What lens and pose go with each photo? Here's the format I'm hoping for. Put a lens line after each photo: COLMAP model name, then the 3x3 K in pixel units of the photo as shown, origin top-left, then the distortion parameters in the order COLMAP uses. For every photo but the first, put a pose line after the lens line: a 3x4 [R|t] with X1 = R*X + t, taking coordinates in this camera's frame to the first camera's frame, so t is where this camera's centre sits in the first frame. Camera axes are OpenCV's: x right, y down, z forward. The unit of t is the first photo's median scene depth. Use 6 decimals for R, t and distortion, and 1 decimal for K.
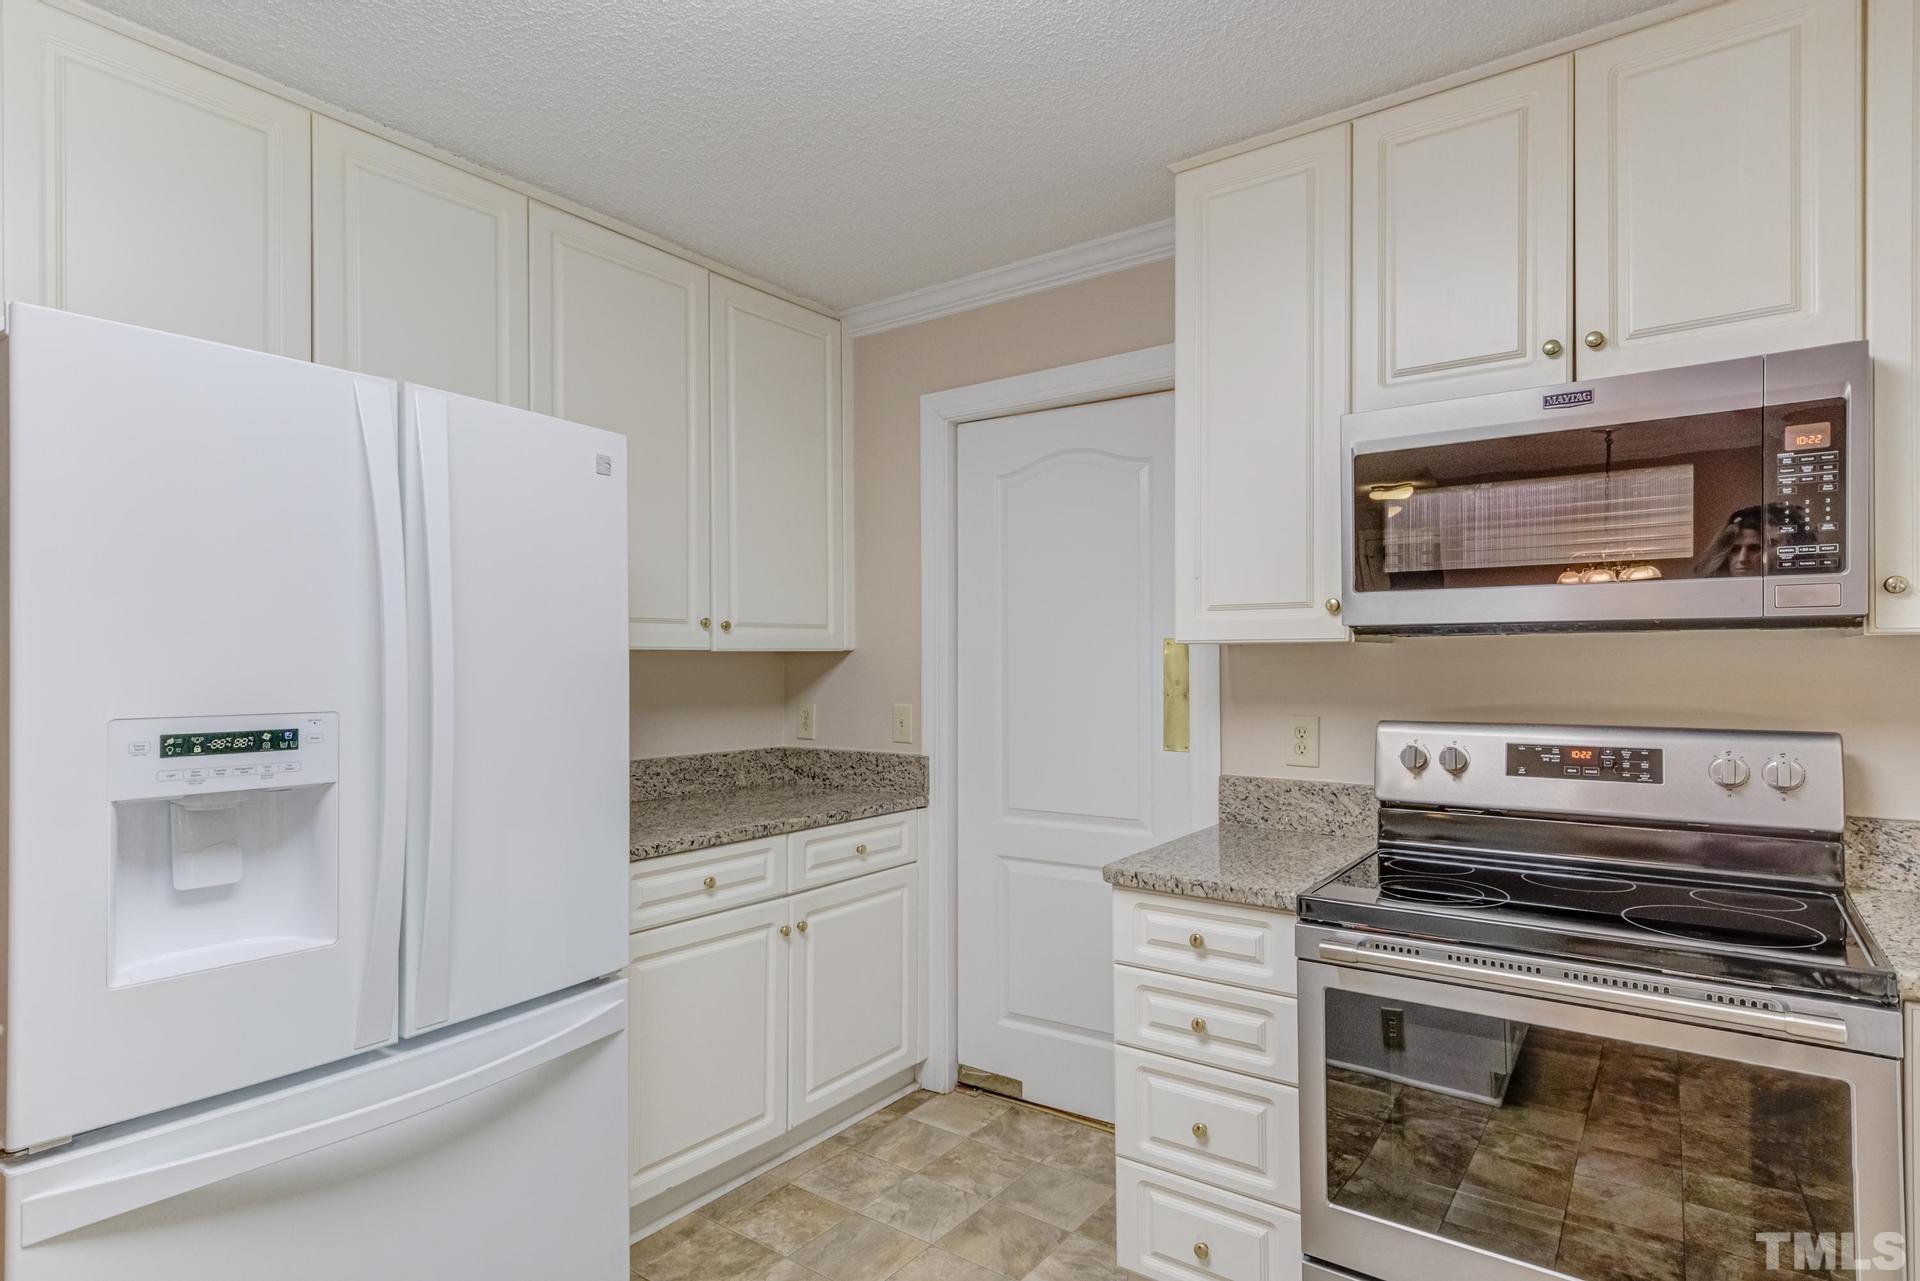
lens RADIAL K [[1004.5, 0, 959.9], [0, 1004.5, 660.5], [0, 0, 1]] dist [0.001075, 0.000048]
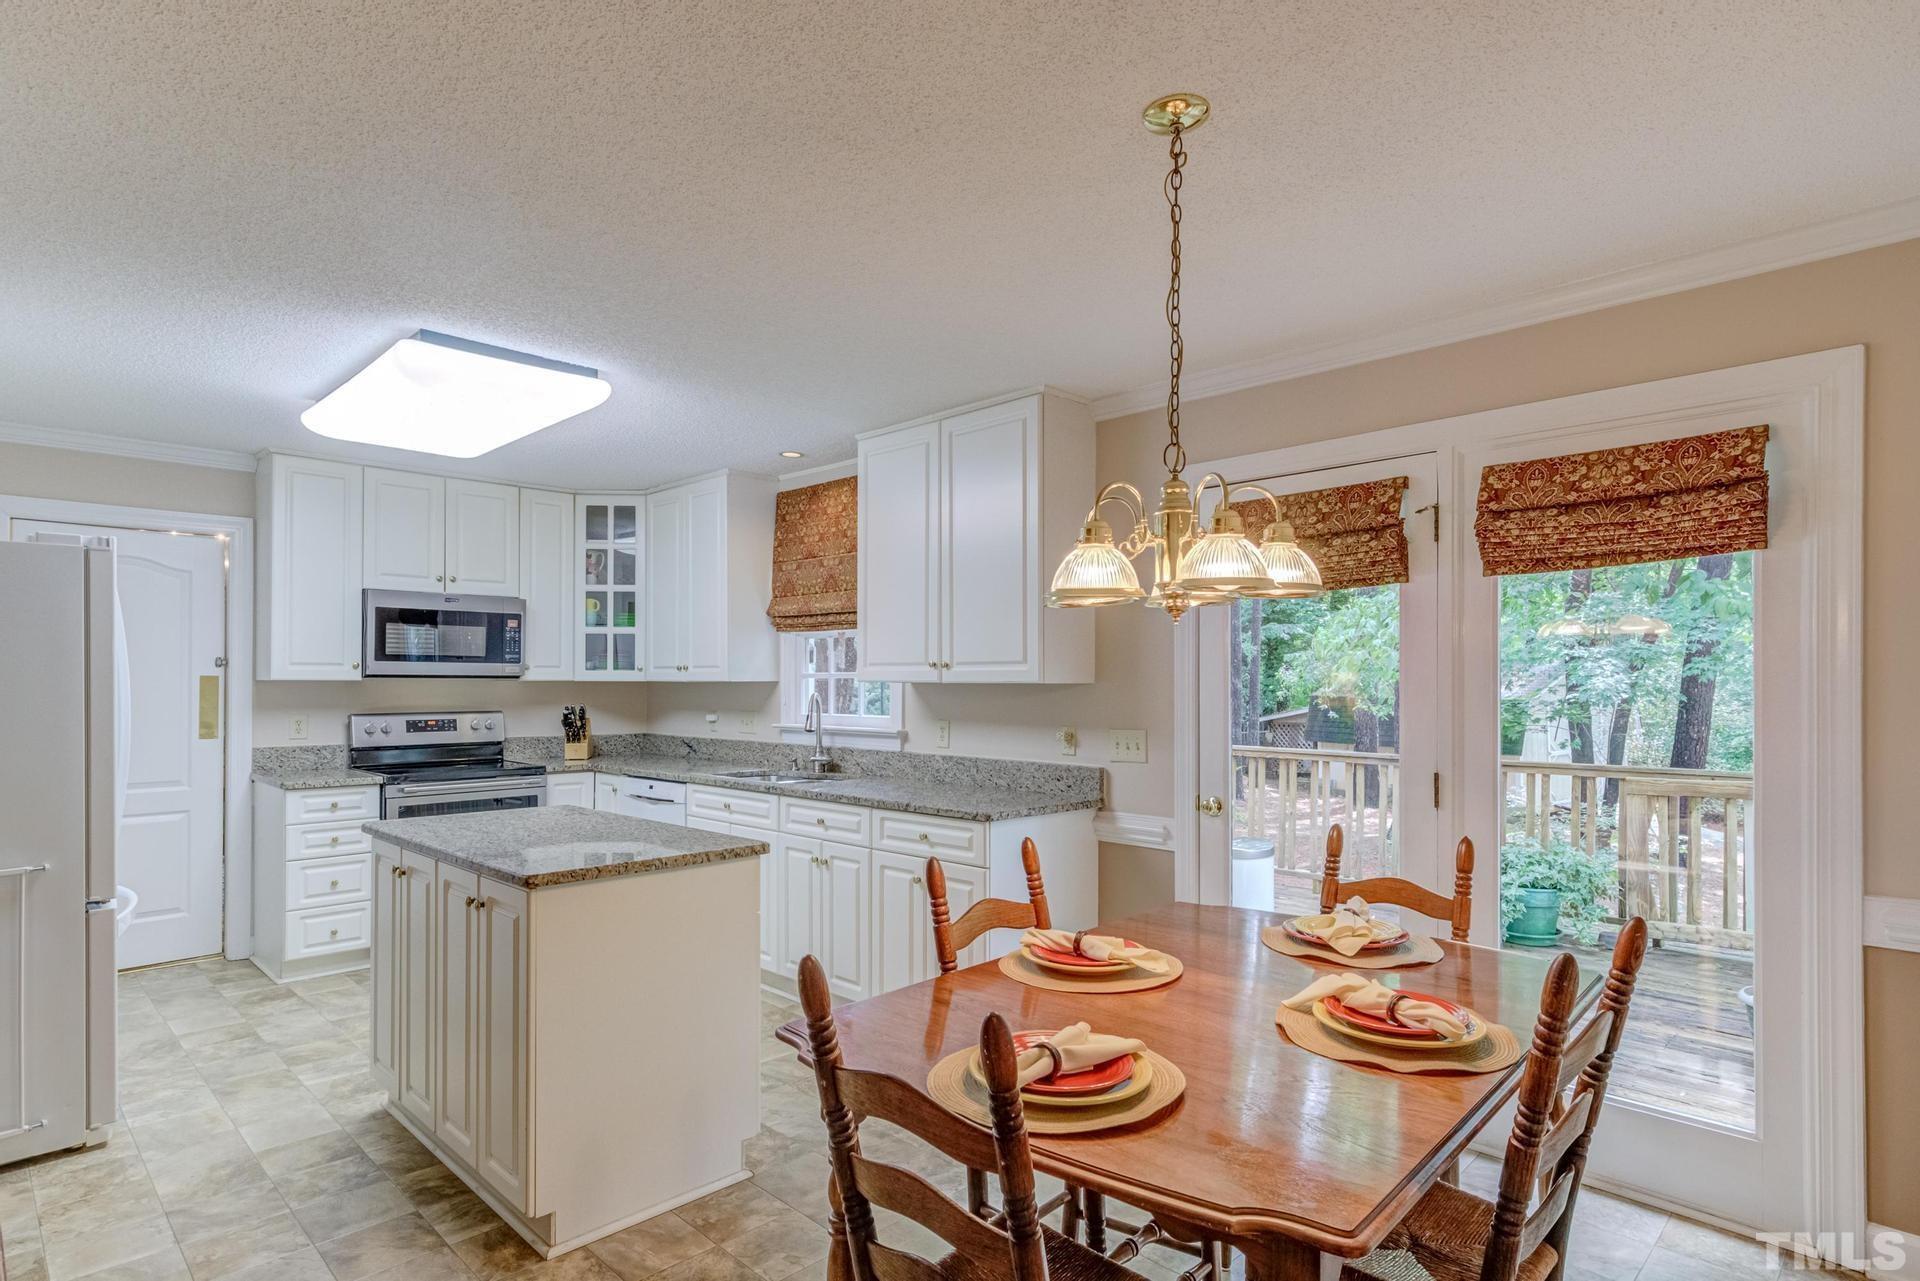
lens RADIAL K [[1013.9, 0, 959.4], [0, 1013.9, 677.4], [0, 0, 1]] dist [0.000083, -0.000006]
pose [[0.143158, 0.006590, 0.989678, -1.898281], [-0.001917, 0.999978, -0.006381, -0.014593], [-0.989698, -0.000983, 0.143168, -0.809734]]
